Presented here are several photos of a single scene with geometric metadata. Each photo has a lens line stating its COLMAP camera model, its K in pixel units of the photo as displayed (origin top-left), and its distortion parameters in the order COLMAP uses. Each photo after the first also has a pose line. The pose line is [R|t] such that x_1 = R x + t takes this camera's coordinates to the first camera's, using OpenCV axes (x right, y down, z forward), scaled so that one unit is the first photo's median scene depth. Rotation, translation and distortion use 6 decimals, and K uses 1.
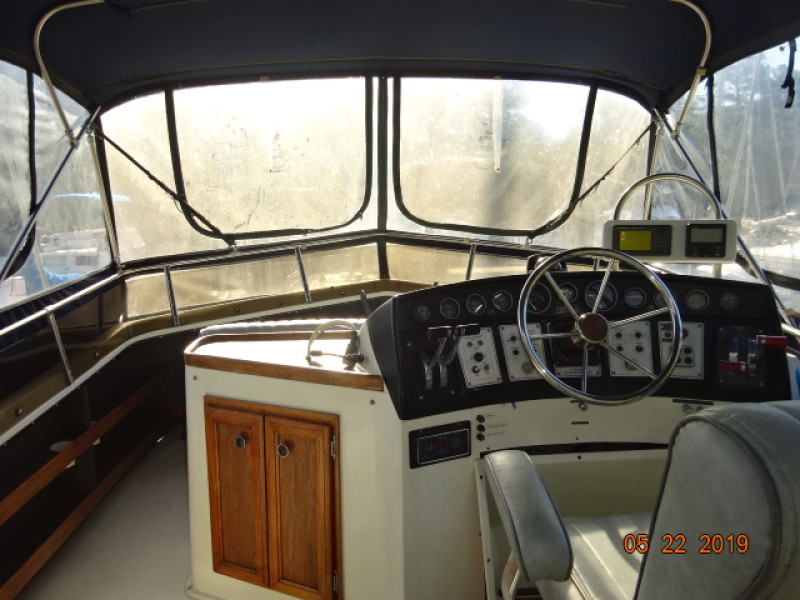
lens RADIAL K [[592.9, 0, 400.0], [0, 592.9, 300.0], [0, 0, 1]] dist [0.006946, -0.001587]
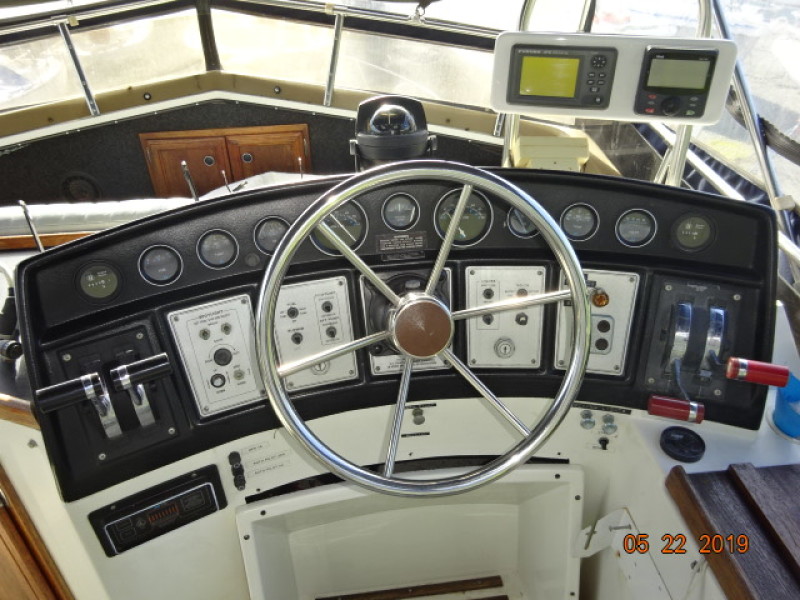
lens RADIAL K [[592.9, 0, 400.0], [0, 592.9, 300.0], [0, 0, 1]] dist [0.006946, -0.001587]
pose [[0.996414, -0.046022, 0.070997, 0.253747], [0.011005, 0.902494, 0.430561, -0.177507], [-0.083890, -0.428236, 0.899765, 0.521875]]
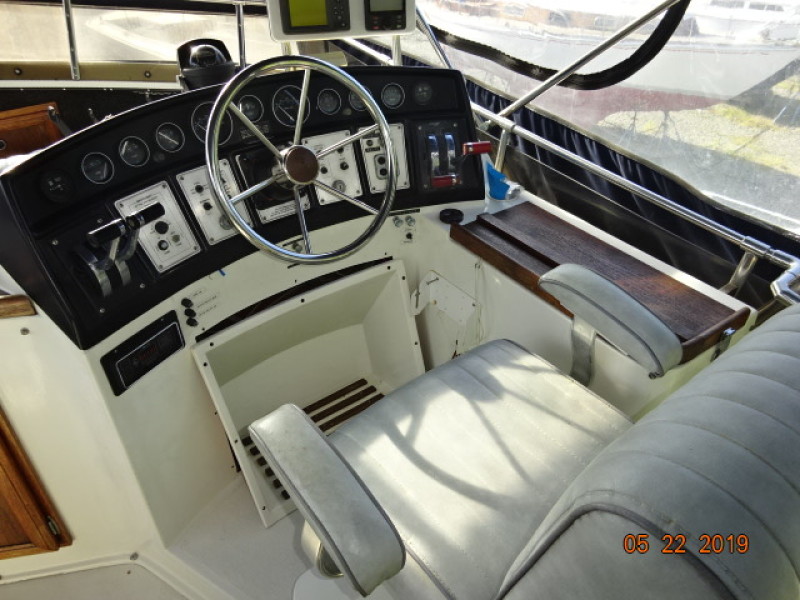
lens RADIAL K [[592.9, 0, 400.0], [0, 592.9, 300.0], [0, 0, 1]] dist [0.006946, -0.001587]
pose [[0.817966, -0.325527, 0.474303, -0.005667], [0.074447, 0.877460, 0.473837, -0.153080], [-0.570429, -0.352272, 0.741967, 0.242901]]
